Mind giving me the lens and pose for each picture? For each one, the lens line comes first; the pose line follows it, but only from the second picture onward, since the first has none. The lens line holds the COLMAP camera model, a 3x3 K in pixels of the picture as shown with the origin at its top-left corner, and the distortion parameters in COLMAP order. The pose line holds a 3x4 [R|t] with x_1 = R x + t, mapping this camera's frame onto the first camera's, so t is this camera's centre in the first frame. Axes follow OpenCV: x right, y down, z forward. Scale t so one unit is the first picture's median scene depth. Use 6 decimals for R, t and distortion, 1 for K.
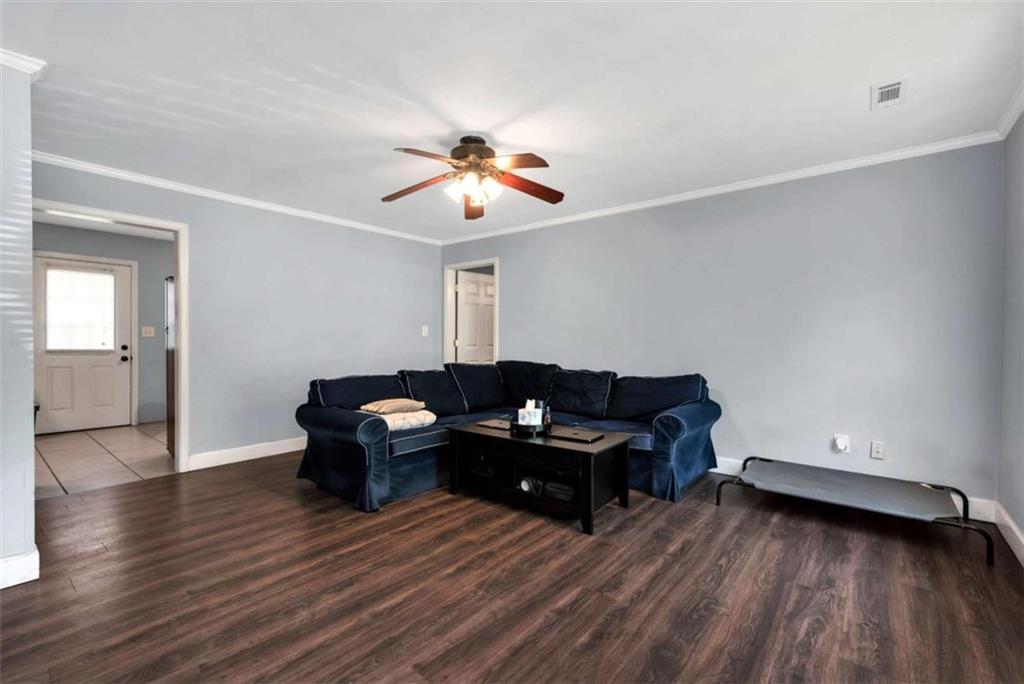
lens RADIAL K [[458.3, 0, 519.2], [0, 458.3, 344.3], [0, 0, 1]] dist [0.002707, -0.000298]
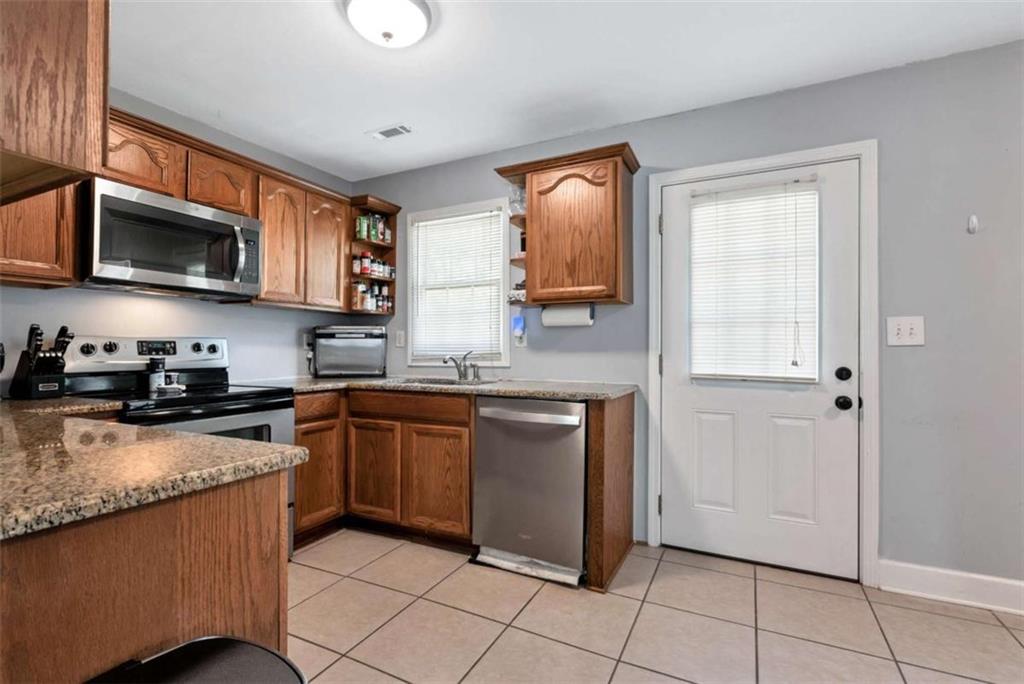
lens RADIAL K [[458.3, 0, 518.5], [0, 458.3, 345.0], [0, 0, 1]] dist [0.002707, -0.000298]
pose [[0.211916, -0.005267, -0.977274, -0.998305], [-0.001684, 0.999982, -0.005755, -0.025909], [0.977286, 0.002865, 0.211904, 1.202738]]
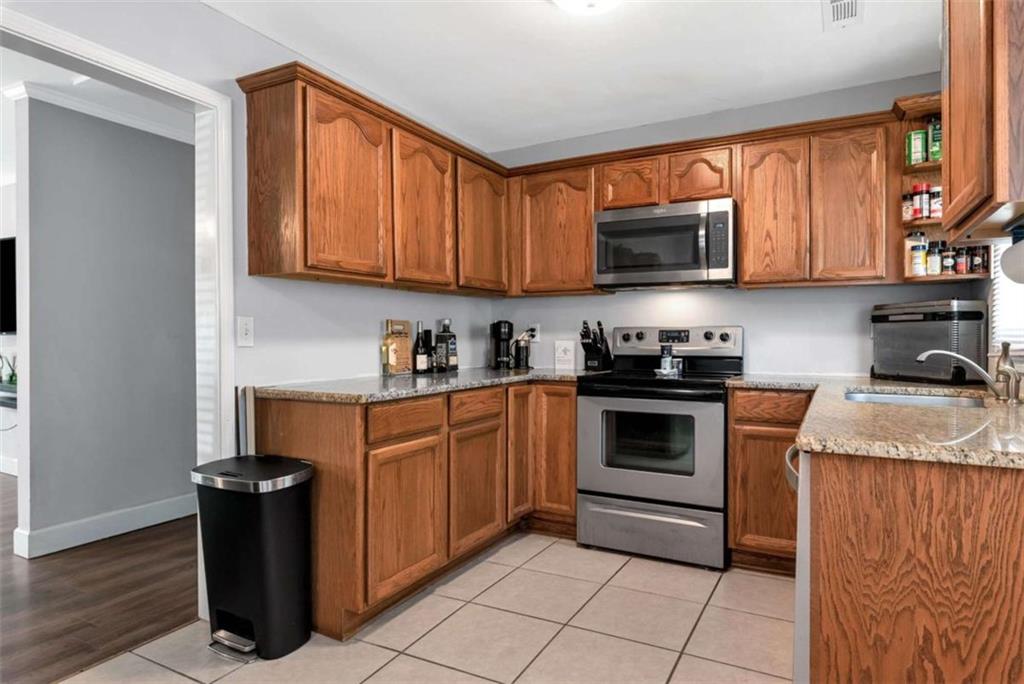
lens RADIAL K [[616.8, 0, 534.5], [0, 616.8, 341.4], [0, 0, 1]] dist [0.002349, 0.000852]
pose [[-0.979121, 0.004605, -0.203227, -1.350989], [0.002600, 0.999945, 0.010134, -0.027415], [0.203263, 0.009394, -0.979079, 1.819995]]
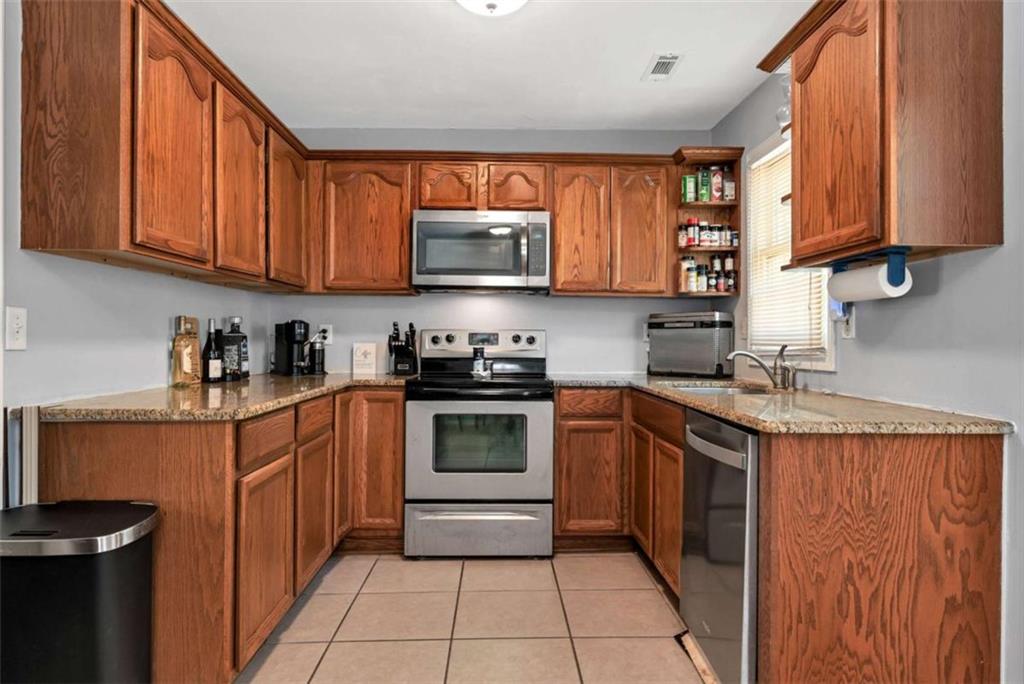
lens RADIAL K [[616.8, 0, 541.4], [0, 616.8, 337.2], [0, 0, 1]] dist [0.002349, 0.000852]
pose [[-0.741454, -0.004621, -0.670988, -1.140591], [-0.004208, 0.999989, -0.002236, -0.026167], [0.670991, 0.001166, -0.741465, 1.704135]]
